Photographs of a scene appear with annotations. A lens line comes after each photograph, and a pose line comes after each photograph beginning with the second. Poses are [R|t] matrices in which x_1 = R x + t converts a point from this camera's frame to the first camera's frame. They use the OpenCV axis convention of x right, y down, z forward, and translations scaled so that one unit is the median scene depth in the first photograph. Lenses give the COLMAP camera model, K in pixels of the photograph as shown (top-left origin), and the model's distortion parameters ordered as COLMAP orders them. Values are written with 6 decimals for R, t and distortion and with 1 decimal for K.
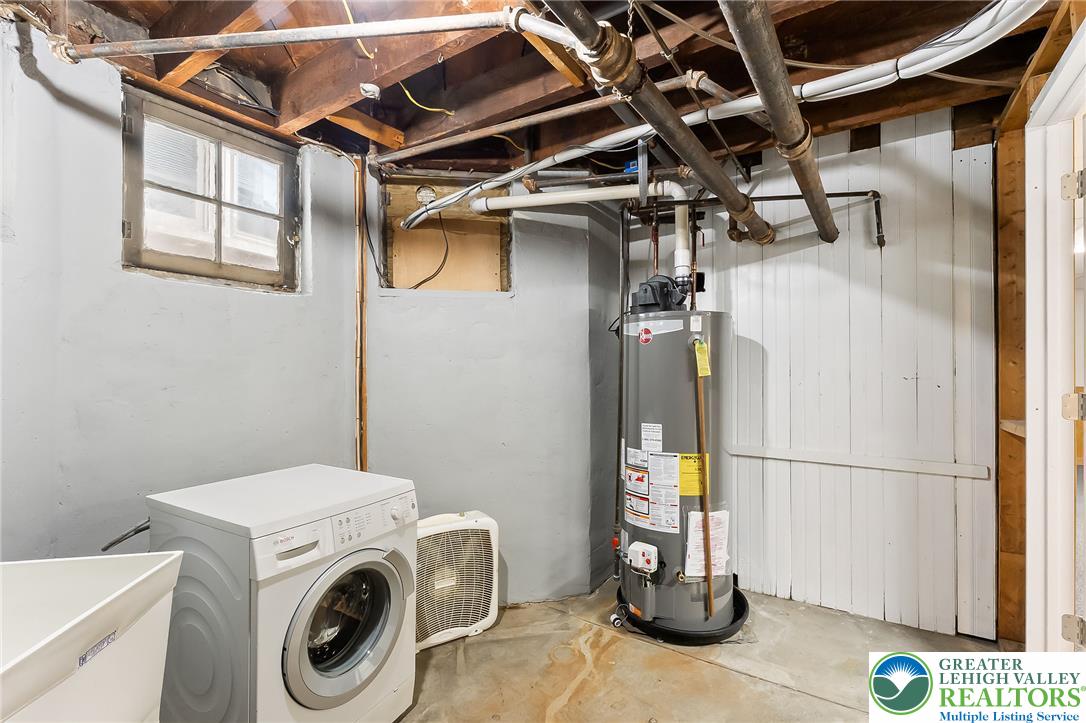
lens RADIAL K [[487.0, 0, 545.8], [0, 487.0, 366.8], [0, 0, 1]] dist [-0.000104, 0.000210]
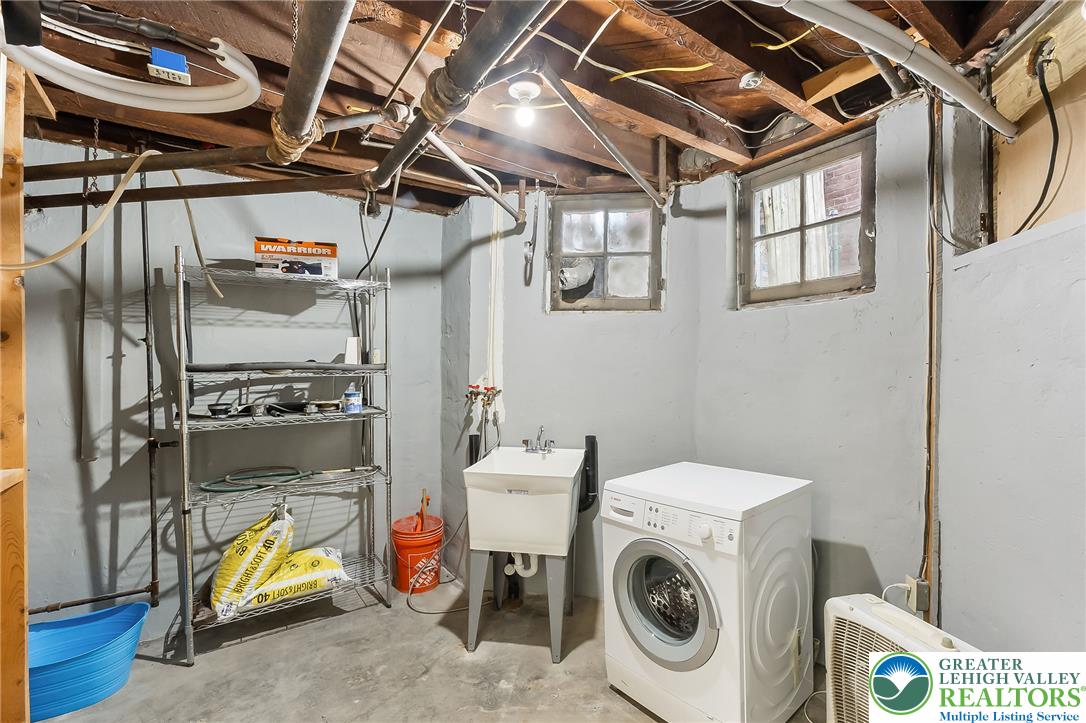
lens RADIAL K [[487.0, 0, 545.9], [0, 487.0, 370.2], [0, 0, 1]] dist [-0.000104, 0.000210]
pose [[-0.372967, -0.006684, -0.927821, 0.577234], [0.010729, 0.999876, -0.011516, -0.008662], [0.927783, -0.014250, -0.372849, 0.878667]]
